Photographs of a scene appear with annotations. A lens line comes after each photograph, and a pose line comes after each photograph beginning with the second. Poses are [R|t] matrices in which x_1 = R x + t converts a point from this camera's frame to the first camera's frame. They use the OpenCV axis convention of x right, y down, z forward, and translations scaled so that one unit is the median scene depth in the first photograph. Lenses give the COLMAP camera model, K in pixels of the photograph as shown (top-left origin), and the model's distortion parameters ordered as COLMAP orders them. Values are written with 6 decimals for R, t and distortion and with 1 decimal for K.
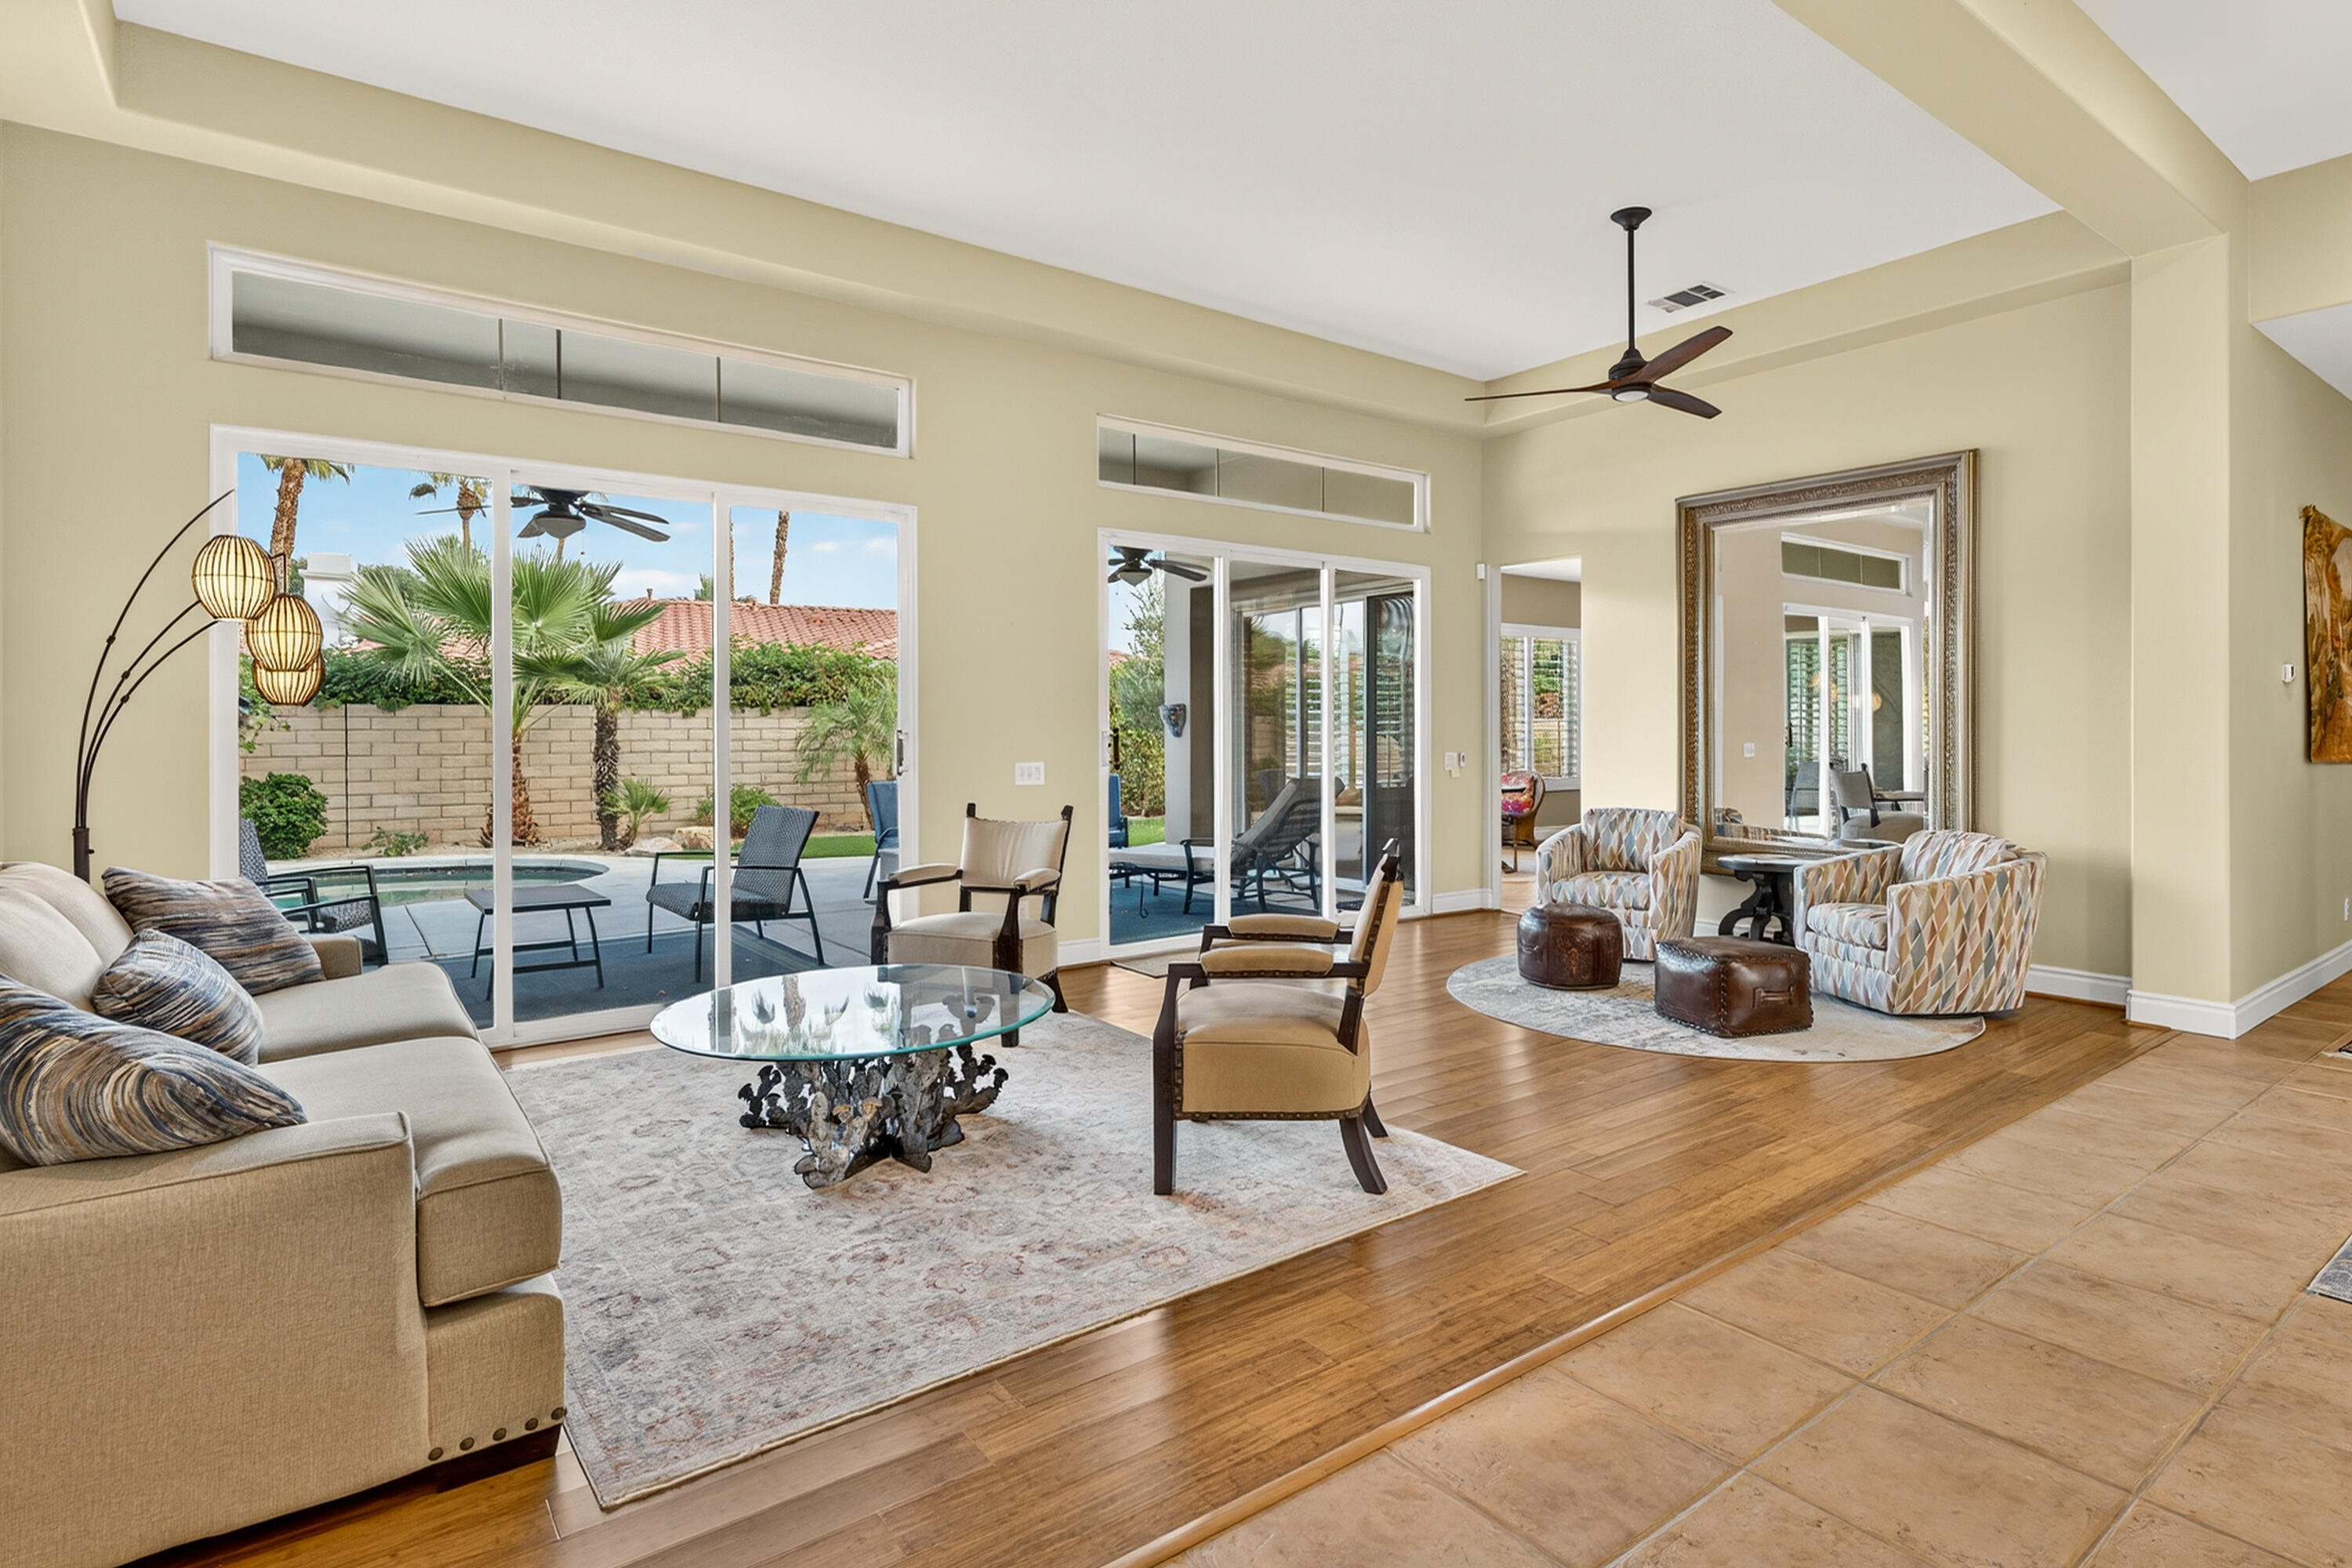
lens RADIAL K [[1210.0, 0, 1247.1], [0, 1210.0, 737.9], [0, 0, 1]] dist [0.007245, 0.001846]
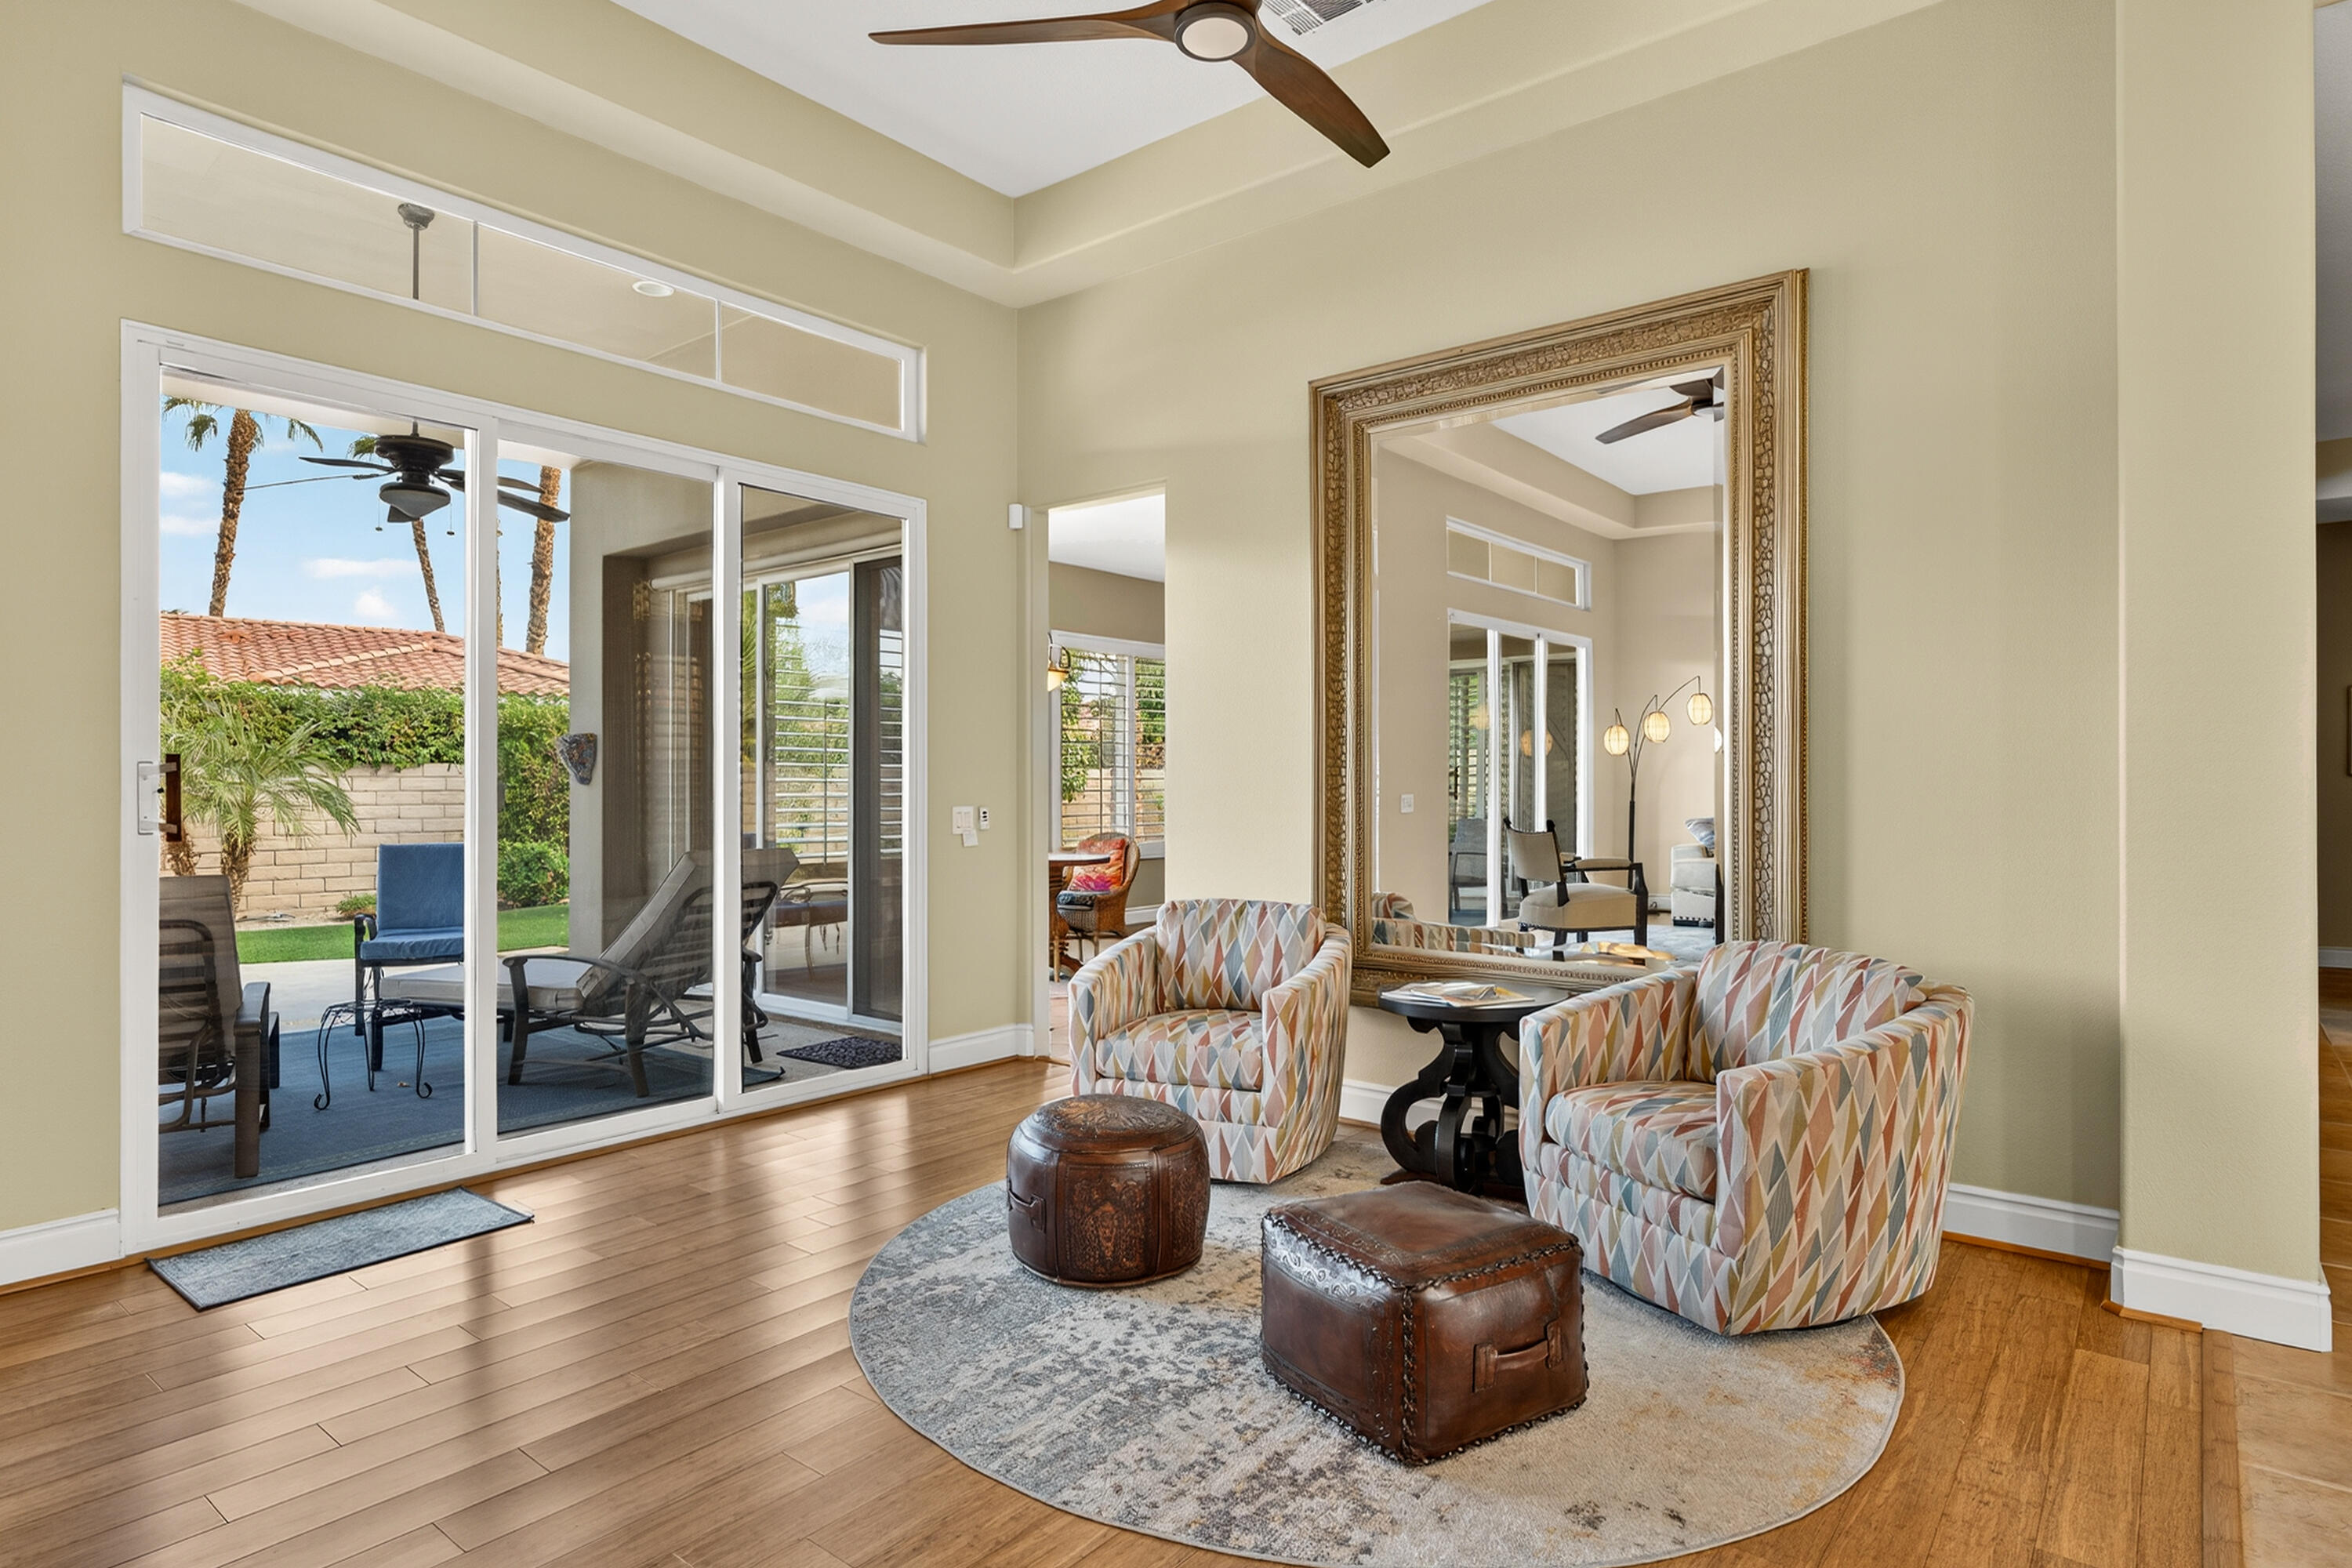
lens RADIAL K [[1210.0, 0, 1175.1], [0, 1210.0, 786.6], [0, 0, 1]] dist [0.007245, 0.001846]
pose [[0.975439, 0.001719, 0.220262, 0.171433], [0.000201, 0.999962, -0.008692, 0.009337], [-0.220269, 0.008522, 0.975402, 0.470688]]
